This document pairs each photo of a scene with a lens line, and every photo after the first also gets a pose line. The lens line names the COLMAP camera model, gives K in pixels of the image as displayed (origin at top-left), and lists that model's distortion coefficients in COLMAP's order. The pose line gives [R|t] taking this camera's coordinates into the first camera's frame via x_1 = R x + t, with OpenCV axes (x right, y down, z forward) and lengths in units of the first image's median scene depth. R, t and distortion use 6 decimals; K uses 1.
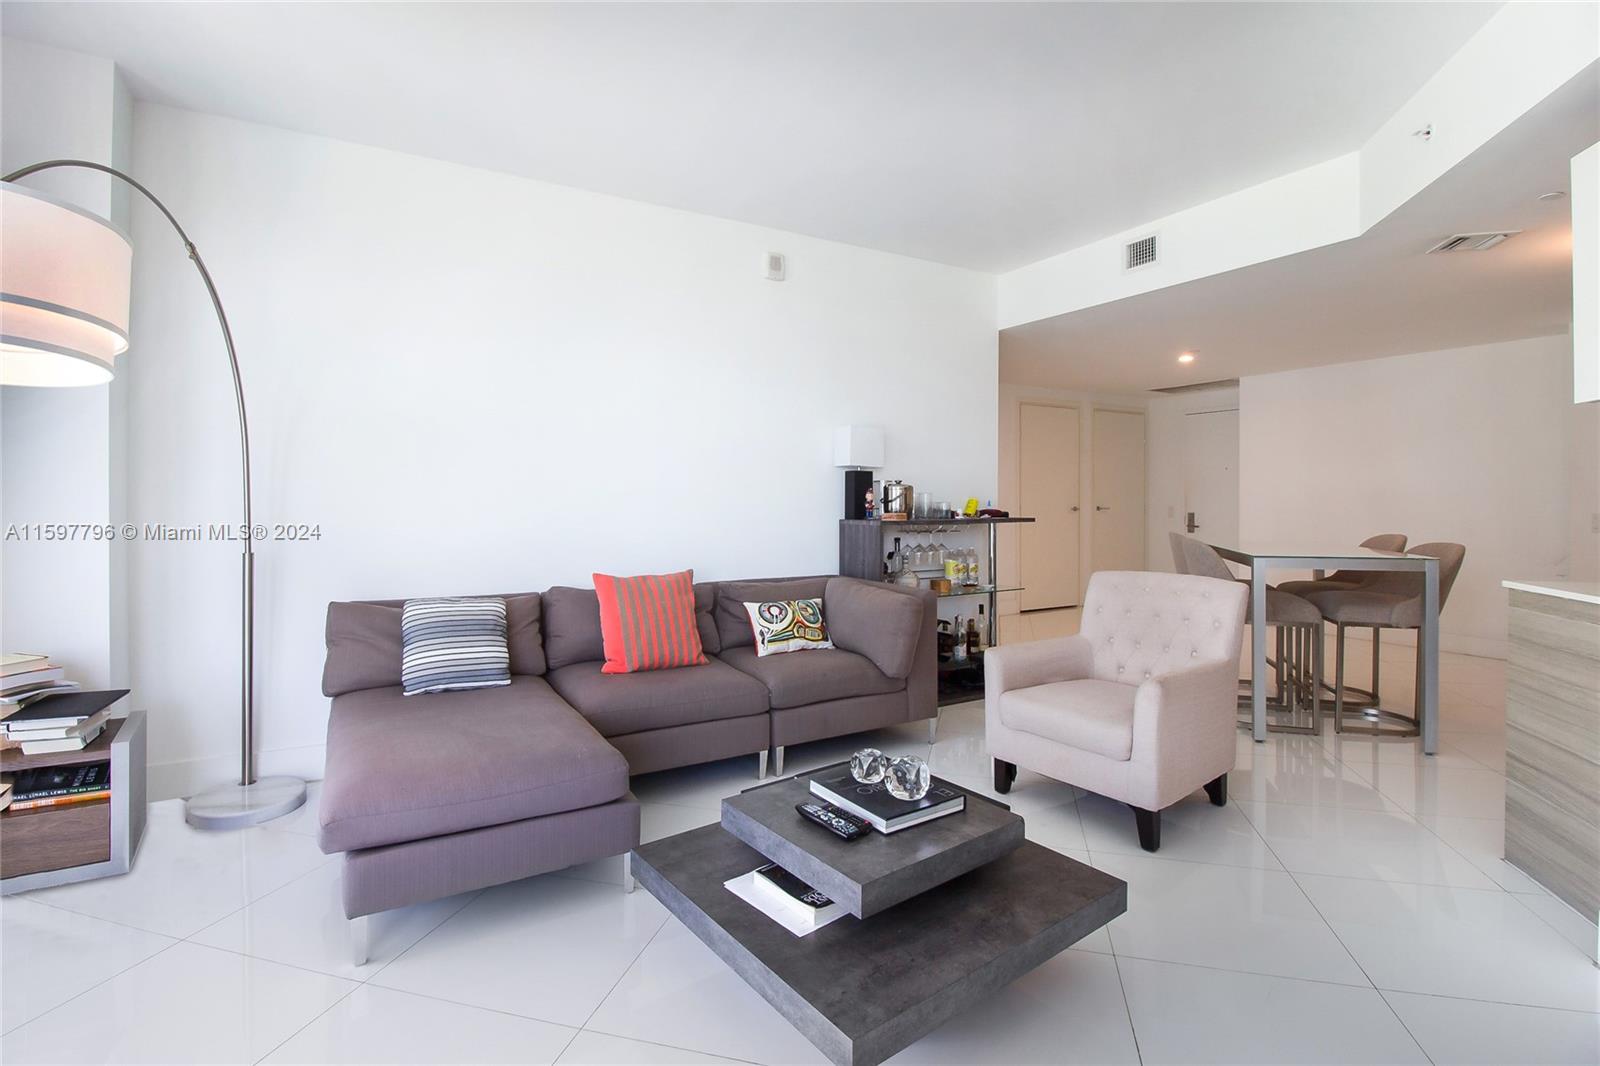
lens RADIAL K [[762.9, 0, 799.8], [0, 762.9, 513.7], [0, 0, 1]] dist [0.001707, 0.000019]
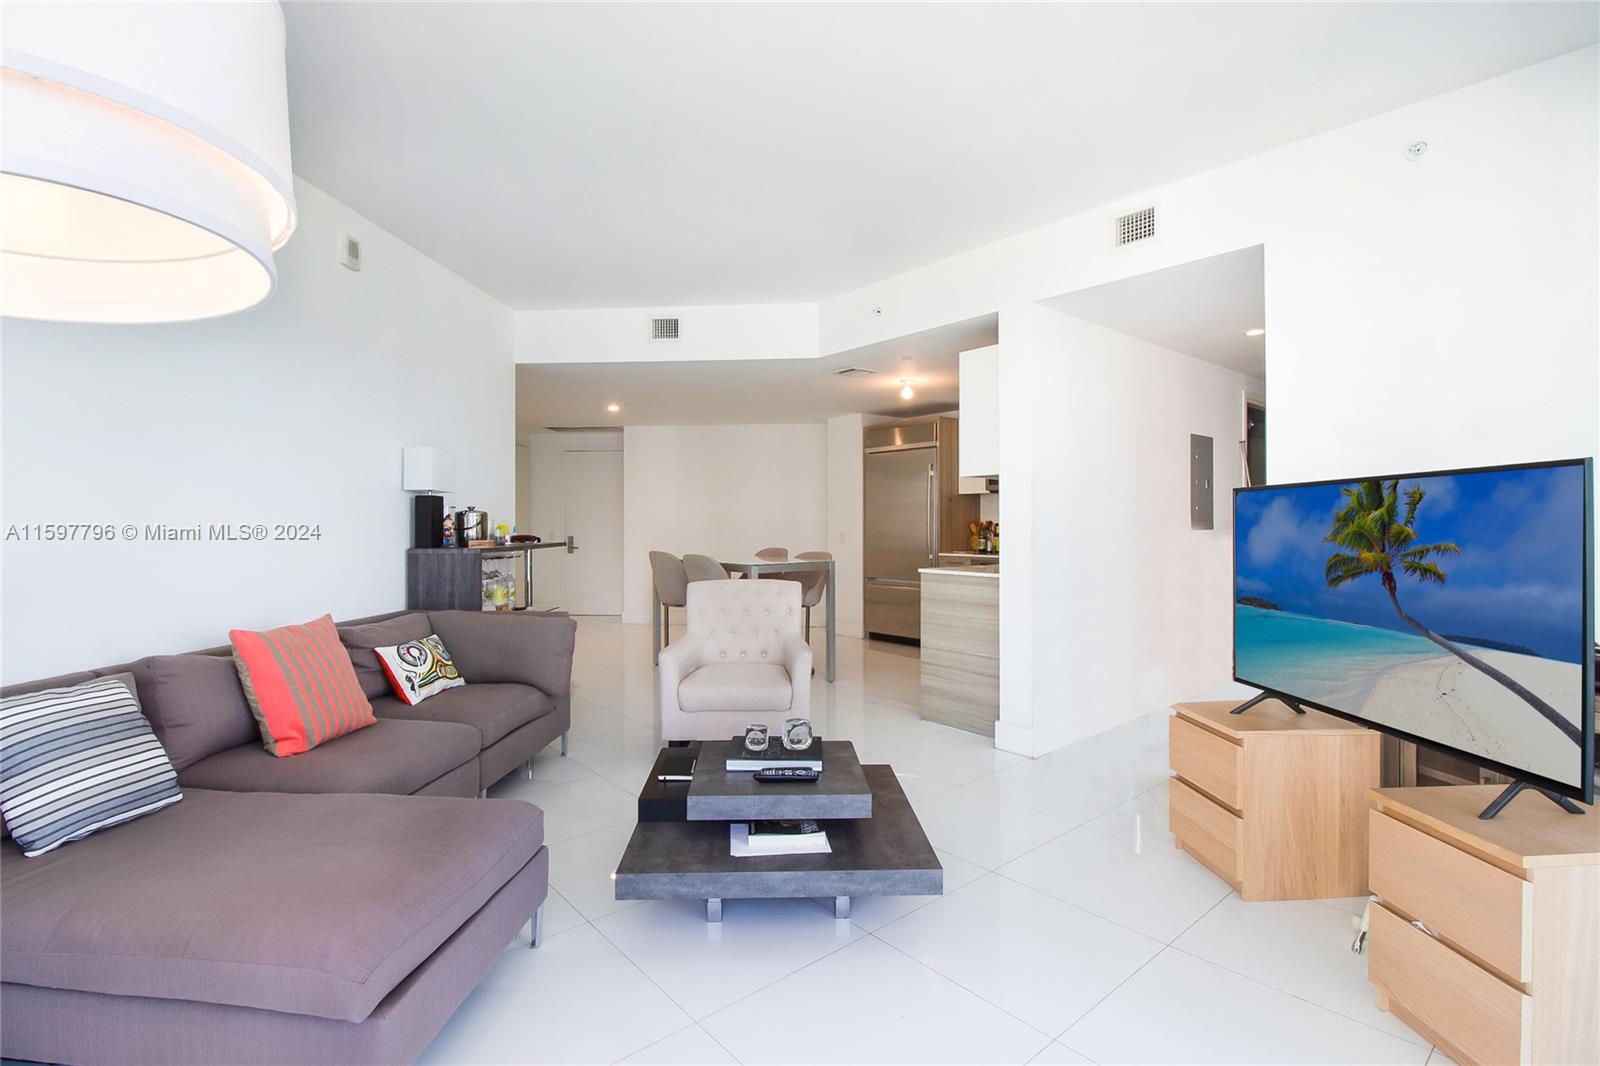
lens RADIAL K [[764.6, 0, 800.0], [0, 764.6, 533.0], [0, 0, 1]] dist [0.002752, -0.000017]
pose [[0.568875, -0.011823, 0.822339, -0.508957], [0.017056, 0.999851, 0.002576, -0.006621], [-0.822247, 0.012560, 0.568992, 0.119591]]
